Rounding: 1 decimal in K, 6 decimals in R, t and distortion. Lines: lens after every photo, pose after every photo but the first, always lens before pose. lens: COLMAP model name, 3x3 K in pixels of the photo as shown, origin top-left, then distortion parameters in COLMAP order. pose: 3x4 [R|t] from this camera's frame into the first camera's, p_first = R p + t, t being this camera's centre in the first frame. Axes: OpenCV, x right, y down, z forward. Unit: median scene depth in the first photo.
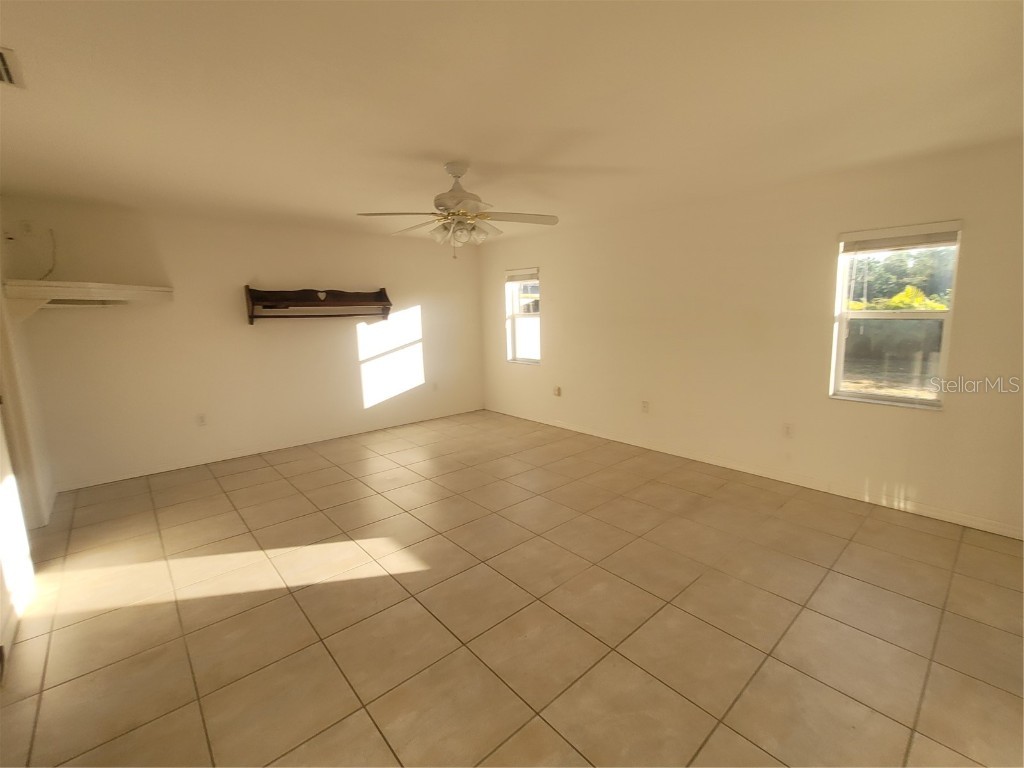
lens RADIAL K [[446.3, 0, 515.3], [0, 446.3, 377.5], [0, 0, 1]] dist [0.004188, -0.000232]
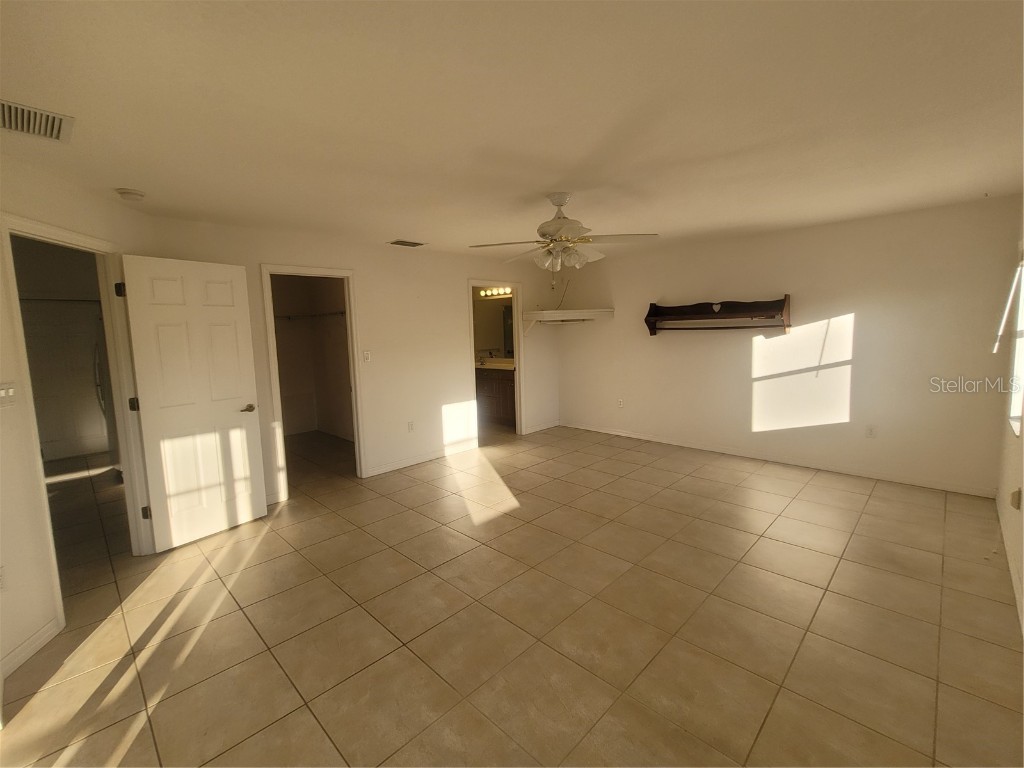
lens RADIAL K [[446.3, 0, 513.8], [0, 446.3, 384.7], [0, 0, 1]] dist [0.004188, -0.000232]
pose [[0.063108, 0.138368, -0.988368, 0.576578], [-0.122048, 0.983979, 0.129961, -0.093075], [0.990516, 0.112427, 0.078985, 0.513745]]
